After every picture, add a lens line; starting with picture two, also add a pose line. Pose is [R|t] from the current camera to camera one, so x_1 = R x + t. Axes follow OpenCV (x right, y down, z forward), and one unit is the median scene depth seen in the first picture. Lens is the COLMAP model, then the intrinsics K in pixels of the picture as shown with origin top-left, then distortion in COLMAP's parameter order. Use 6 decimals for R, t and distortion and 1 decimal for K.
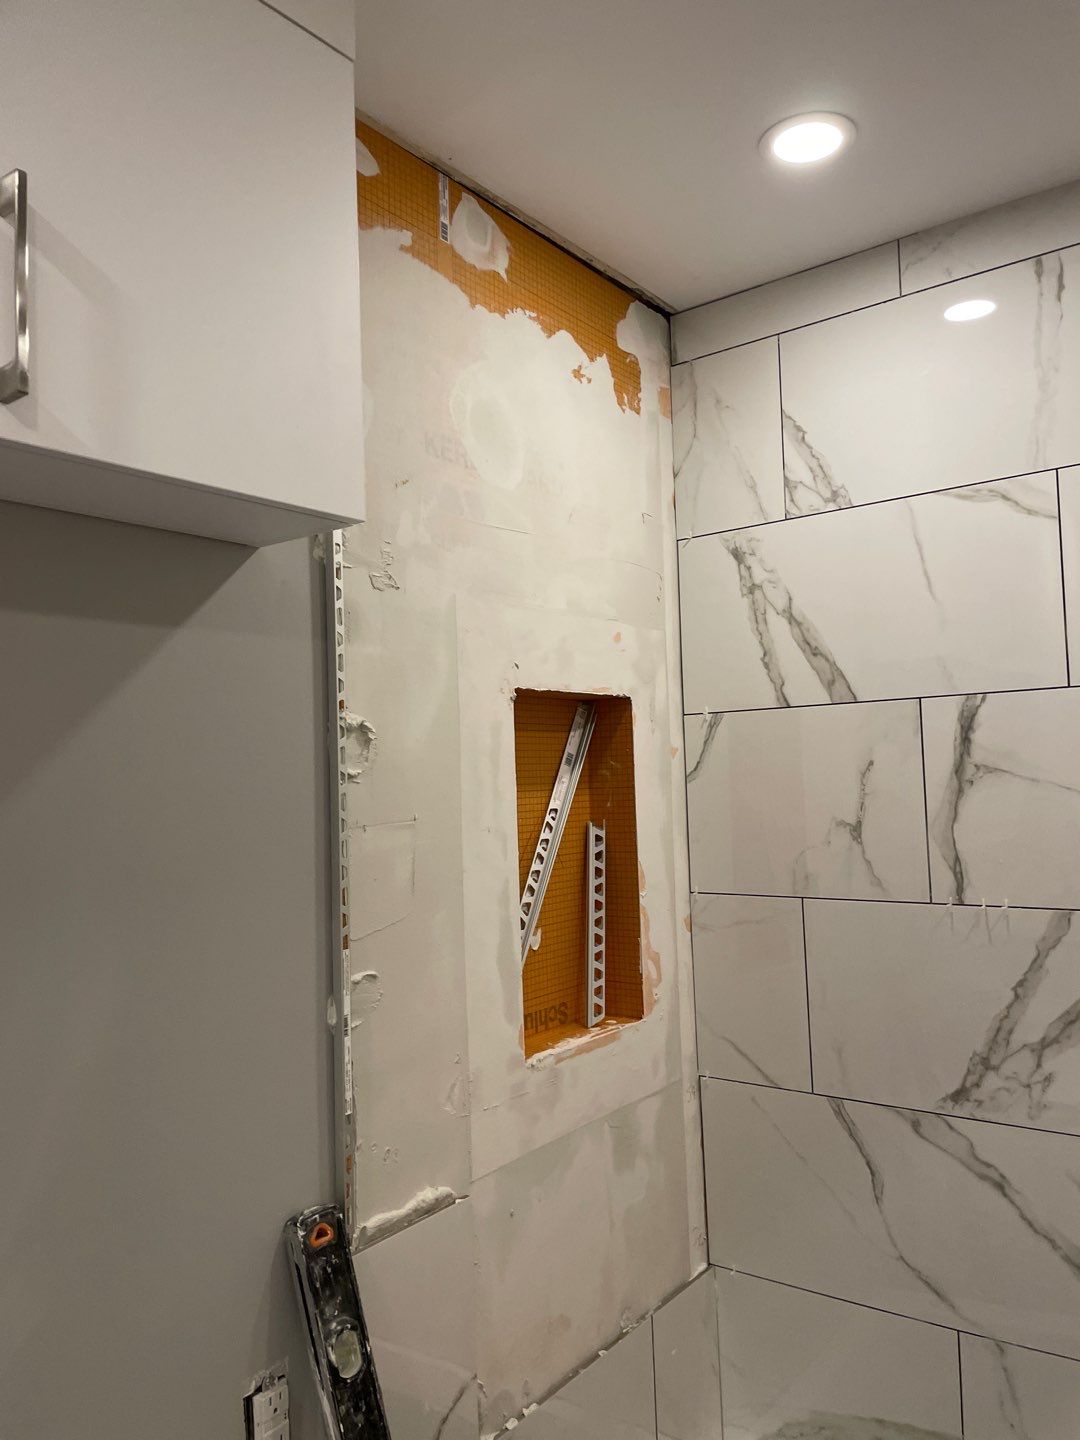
lens RADIAL K [[1095.1, 0, 533.1], [0, 1095.1, 726.8], [0, 0, 1]] dist [0.081921, -0.105122]
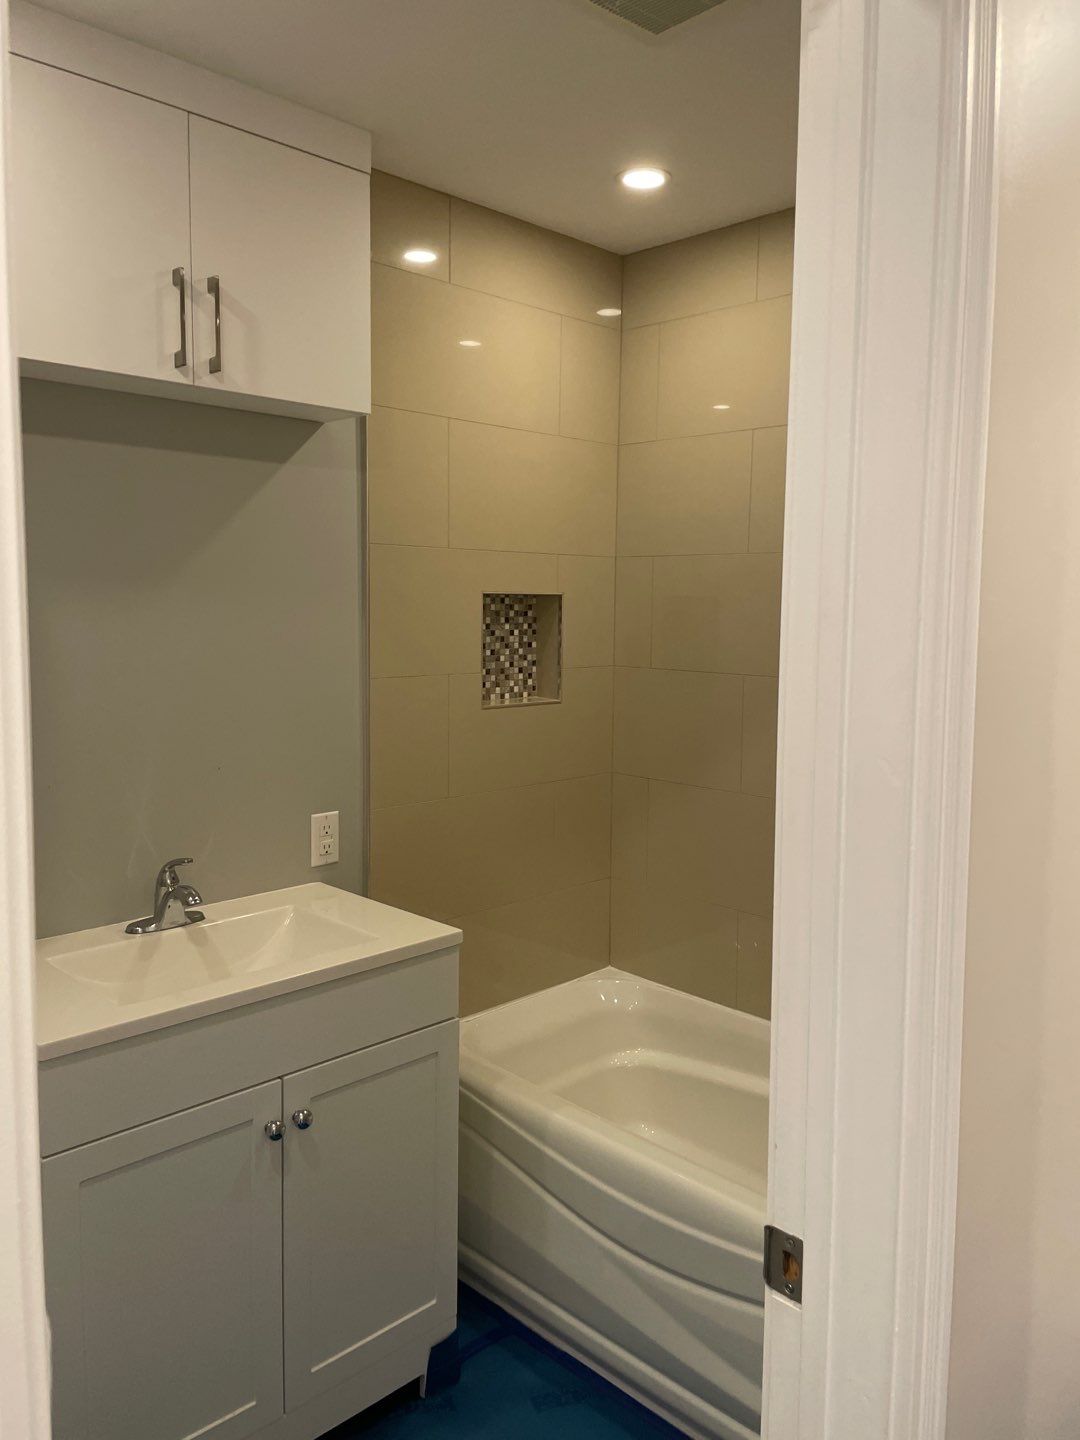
lens RADIAL K [[1095.1, 0, 536.4], [0, 1095.1, 714.1], [0, 0, 1]] dist [0.081921, -0.105122]
pose [[0.991378, 0.065606, -0.113423, 0.339366], [-0.047556, 0.986755, 0.155091, 0.024978], [0.122096, -0.148360, 0.981367, -0.857308]]
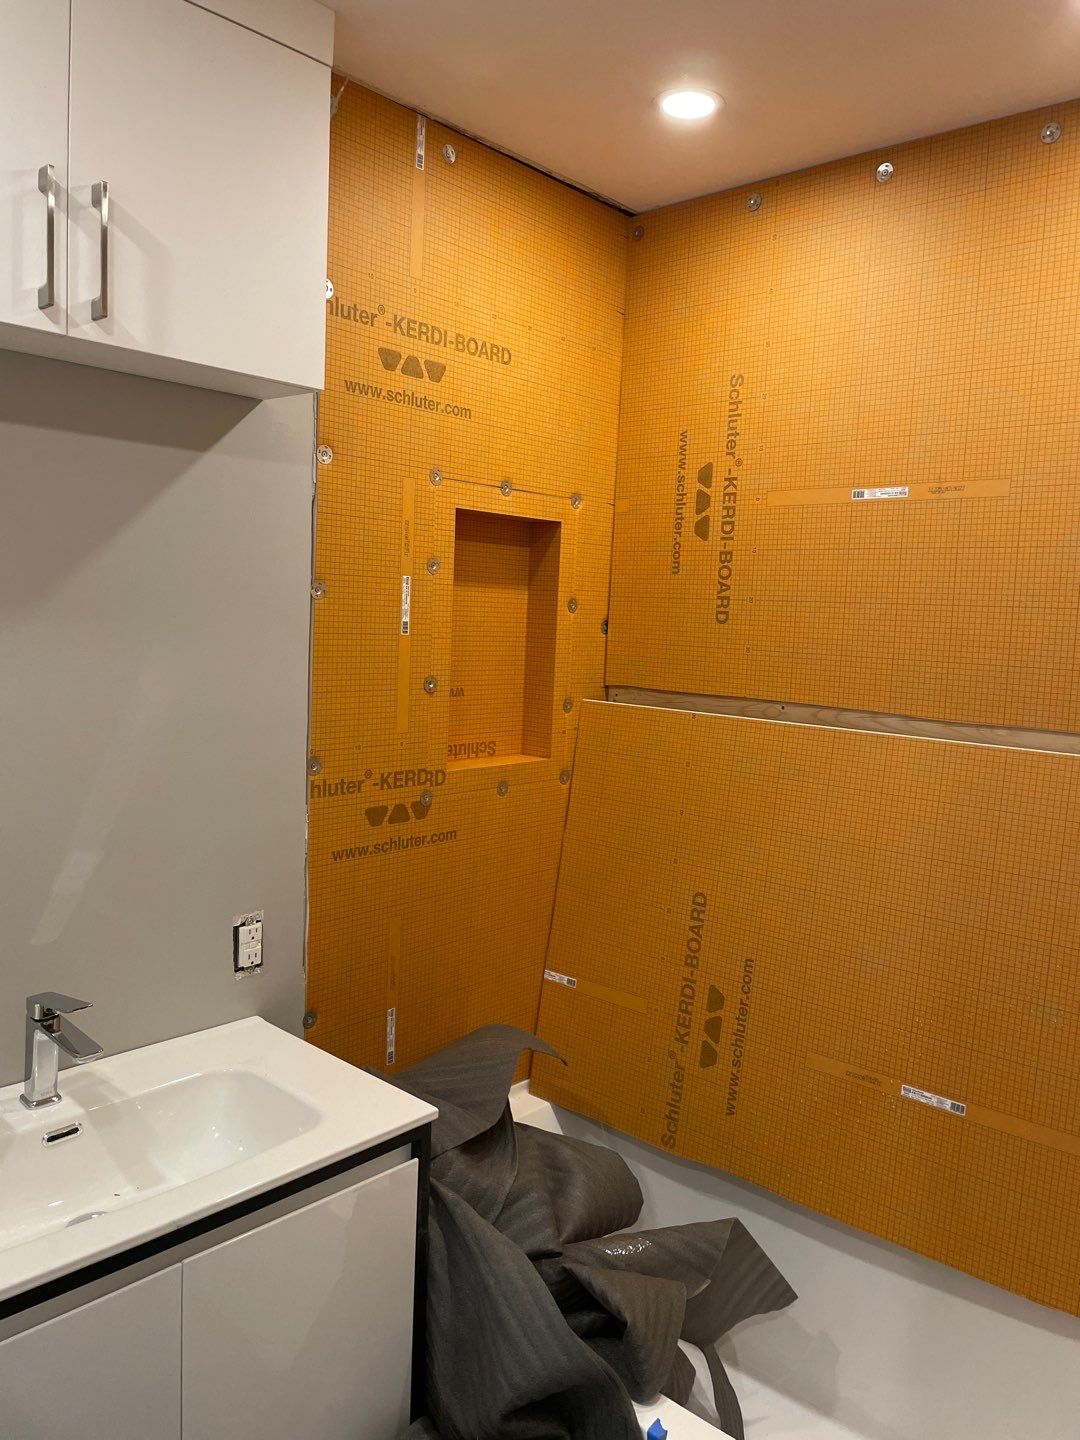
lens RADIAL K [[1095.1, 0, 545.0], [0, 1095.1, 704.3], [0, 0, 1]] dist [0.081921, -0.105122]
pose [[0.993830, 0.083150, -0.073398, 0.239126], [-0.071867, 0.986841, 0.144848, 0.000621], [0.084476, -0.138679, 0.986728, -0.439891]]
